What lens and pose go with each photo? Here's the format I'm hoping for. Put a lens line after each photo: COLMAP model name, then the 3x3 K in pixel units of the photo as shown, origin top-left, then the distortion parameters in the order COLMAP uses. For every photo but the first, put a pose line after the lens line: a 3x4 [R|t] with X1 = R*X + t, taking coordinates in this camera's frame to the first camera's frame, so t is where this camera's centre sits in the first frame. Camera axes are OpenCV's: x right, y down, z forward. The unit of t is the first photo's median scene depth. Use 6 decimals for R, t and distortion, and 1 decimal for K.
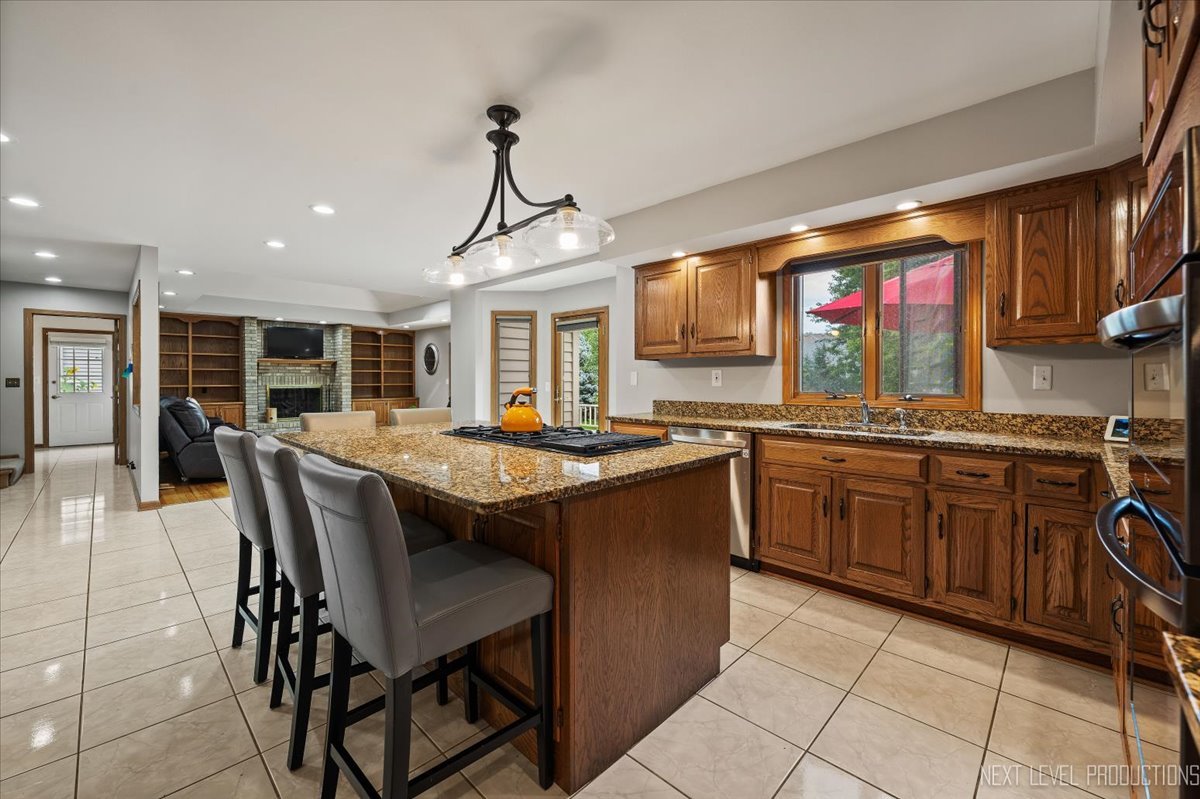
lens RADIAL K [[485.0, 0, 593.6], [0, 485.0, 389.9], [0, 0, 1]] dist [0.002298, 0.000174]
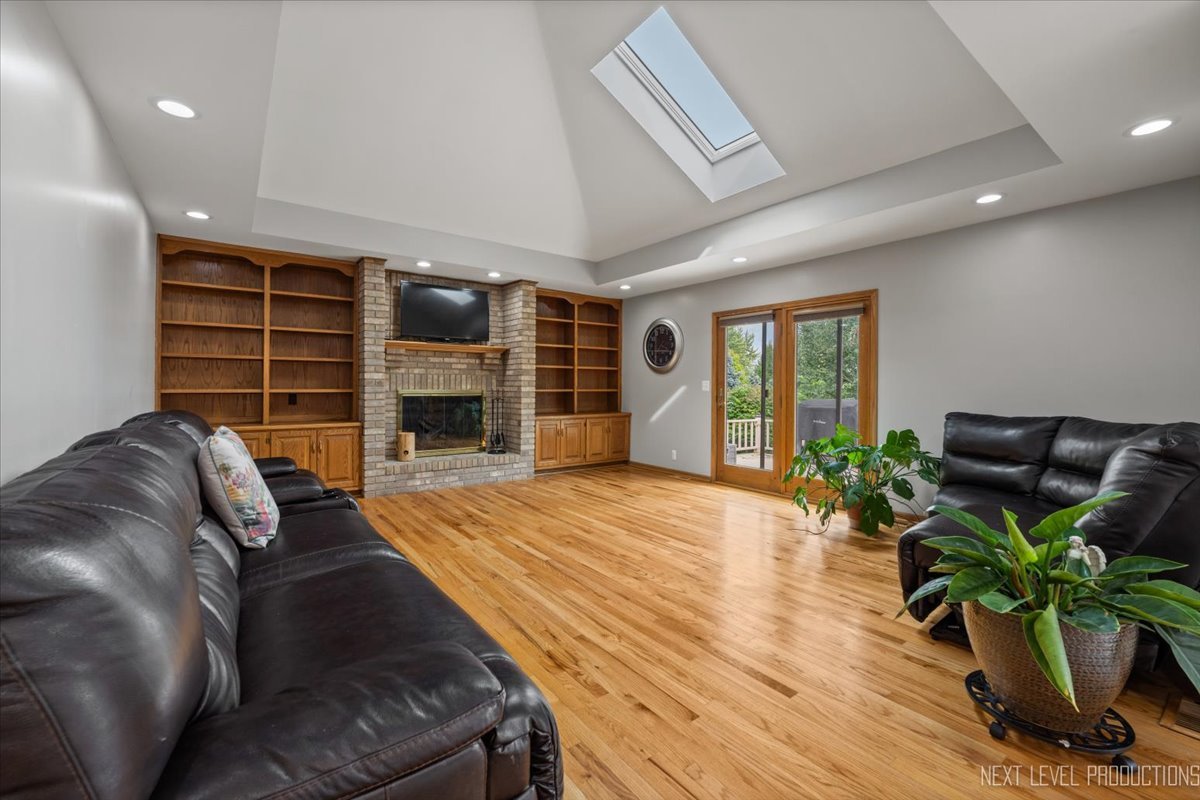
lens RADIAL K [[485.0, 0, 604.5], [0, 485.0, 394.8], [0, 0, 1]] dist [0.002298, 0.000174]
pose [[0.988948, 0.008029, -0.148042, -0.352943], [-0.008335, 0.999964, -0.001443, -0.005315], [0.148025, 0.002661, 0.988980, 0.480492]]
